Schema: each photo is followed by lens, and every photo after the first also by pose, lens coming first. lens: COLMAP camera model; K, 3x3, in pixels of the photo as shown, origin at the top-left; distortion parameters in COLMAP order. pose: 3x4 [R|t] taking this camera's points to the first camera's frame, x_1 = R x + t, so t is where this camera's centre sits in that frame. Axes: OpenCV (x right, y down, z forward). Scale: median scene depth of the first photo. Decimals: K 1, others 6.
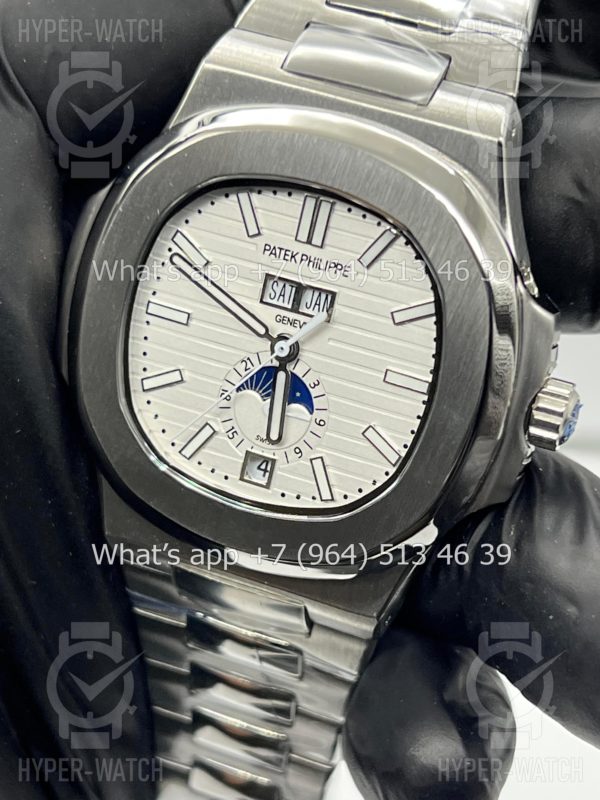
lens RADIAL K [[1915.1, 0, 300.0], [0, 1915.1, 400.0], [0, 0, 1]] dist [0.250597, -0.637282]
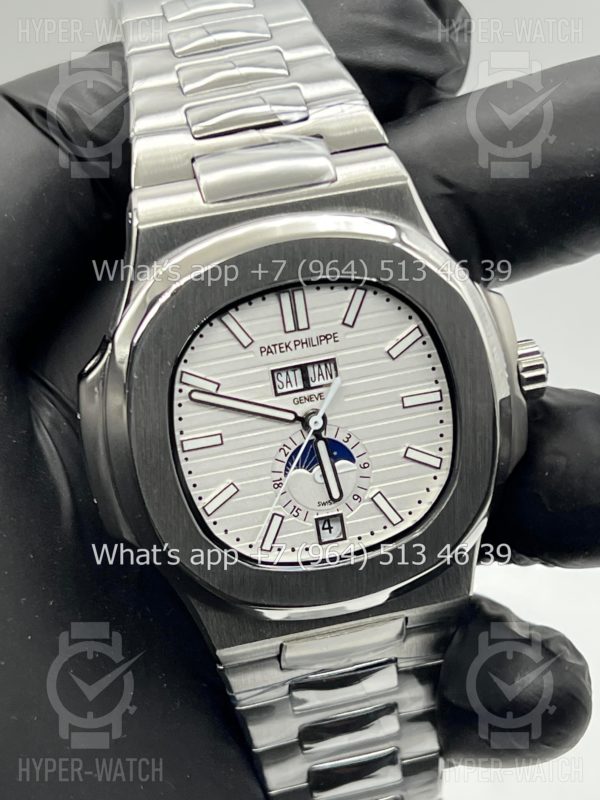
lens RADIAL K [[1915.1, 0, 300.0], [0, 1915.1, 400.0], [0, 0, 1]] dist [0.250597, -0.637282]
pose [[0.812007, -0.442446, 0.380640, -0.443560], [0.443158, 0.891791, 0.091219, -0.146359], [-0.379811, 0.094613, 0.920213, -0.050154]]
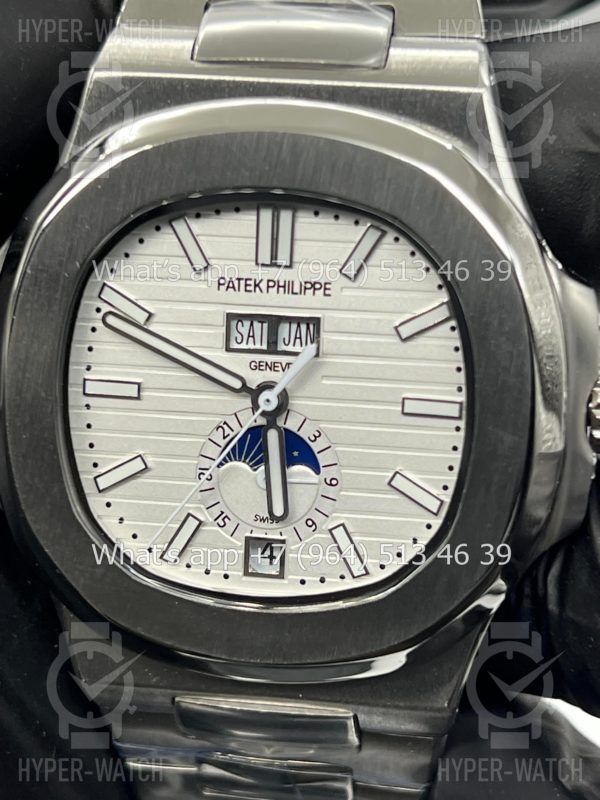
lens RADIAL K [[1915.1, 0, 300.0], [0, 1915.1, 400.0], [0, 0, 1]] dist [0.250597, -0.637282]
pose [[0.969780, -0.207564, 0.128232, -0.097819], [0.212806, 0.976679, -0.028482, -0.001688], [-0.119329, 0.054910, 0.991335, 0.207963]]
